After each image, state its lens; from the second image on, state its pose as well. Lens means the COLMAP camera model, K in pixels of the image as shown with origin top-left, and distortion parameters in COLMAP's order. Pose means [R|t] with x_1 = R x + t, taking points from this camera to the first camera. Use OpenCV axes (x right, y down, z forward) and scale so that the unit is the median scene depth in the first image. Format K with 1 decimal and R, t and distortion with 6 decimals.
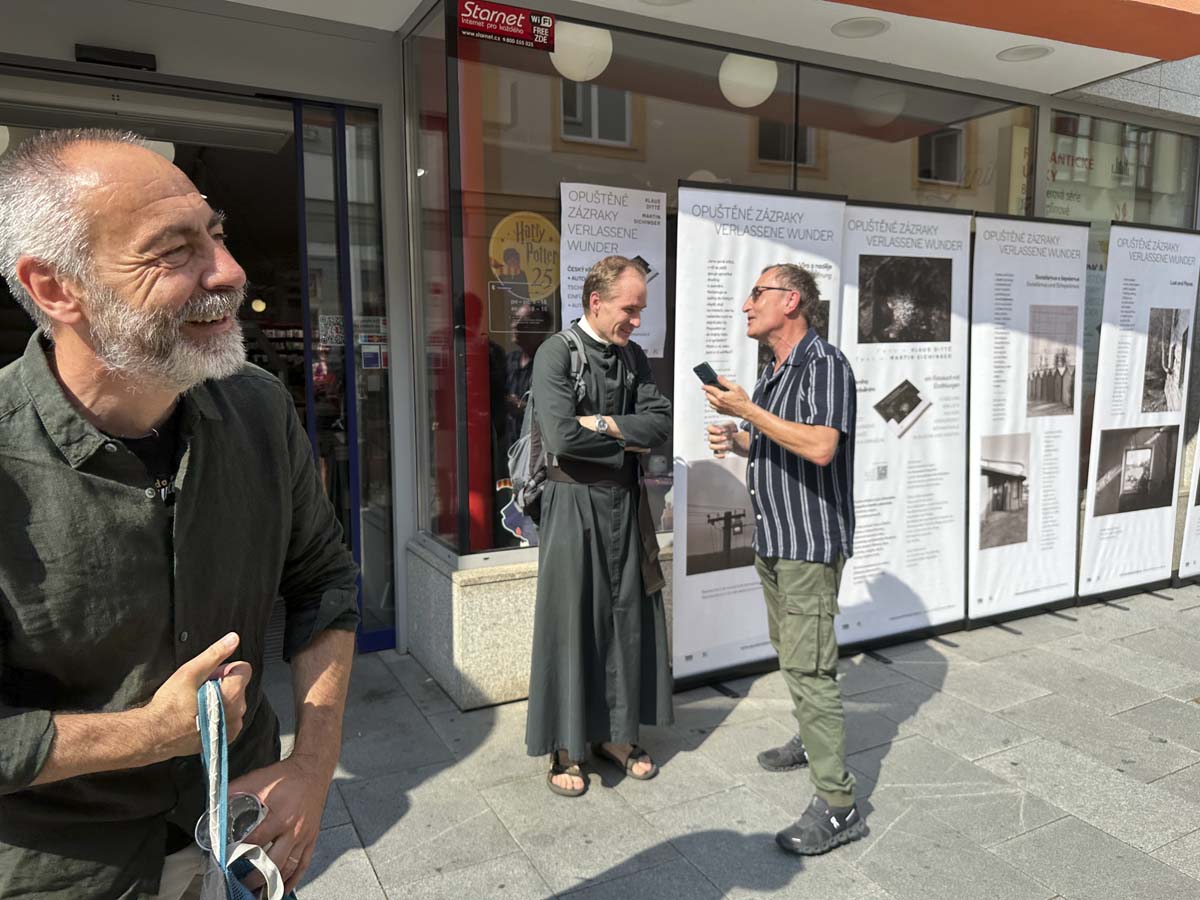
lens RADIAL K [[849.9, 0, 600.0], [0, 849.9, 450.0], [0, 0, 1]] dist [0.075468, -0.105398]
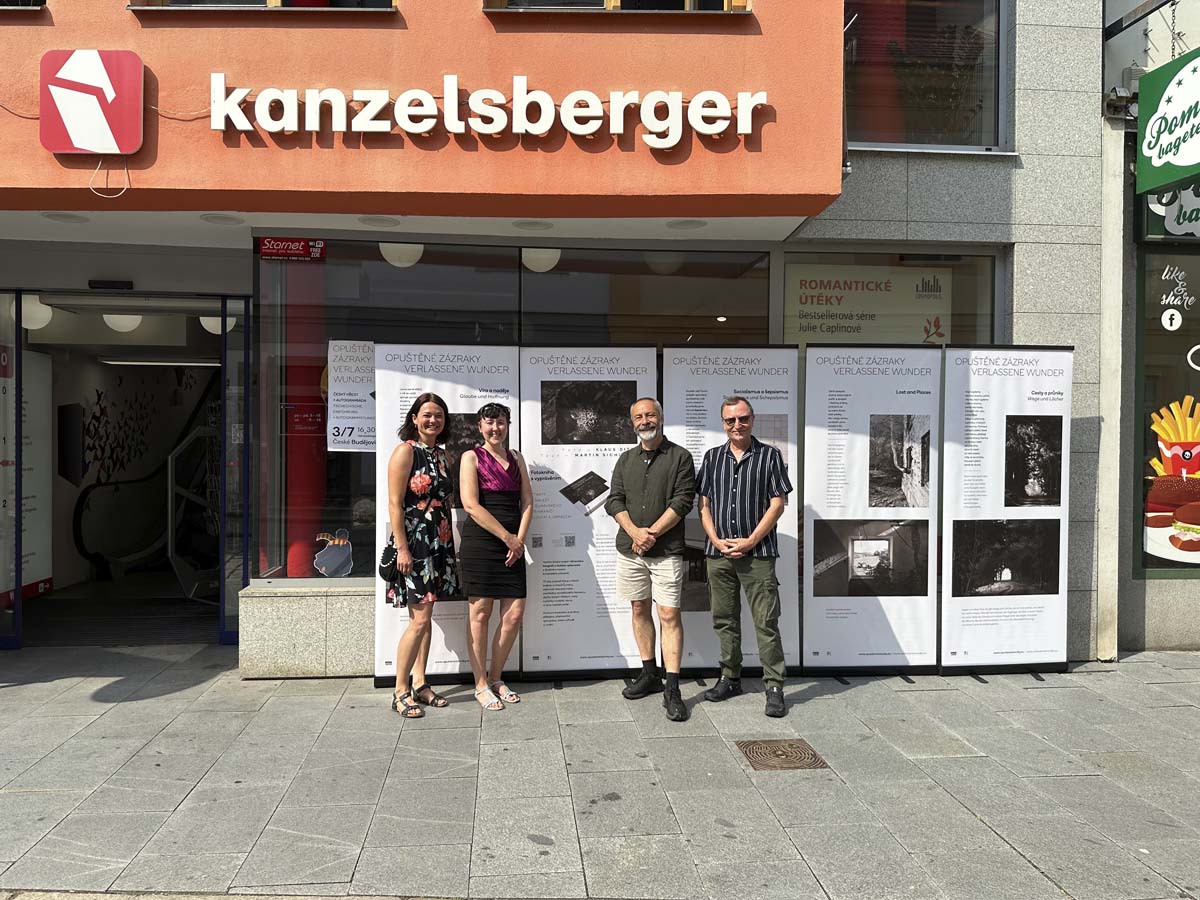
lens RADIAL K [[838.9, 0, 596.6], [0, 838.9, 448.5], [0, 0, 1]] dist [0.112099, -0.153614]
pose [[0.928089, 0.009432, -0.372238, 0.846223], [-0.049412, 0.993958, -0.098011, 0.008621], [0.369065, 0.109356, 0.922948, -0.192992]]
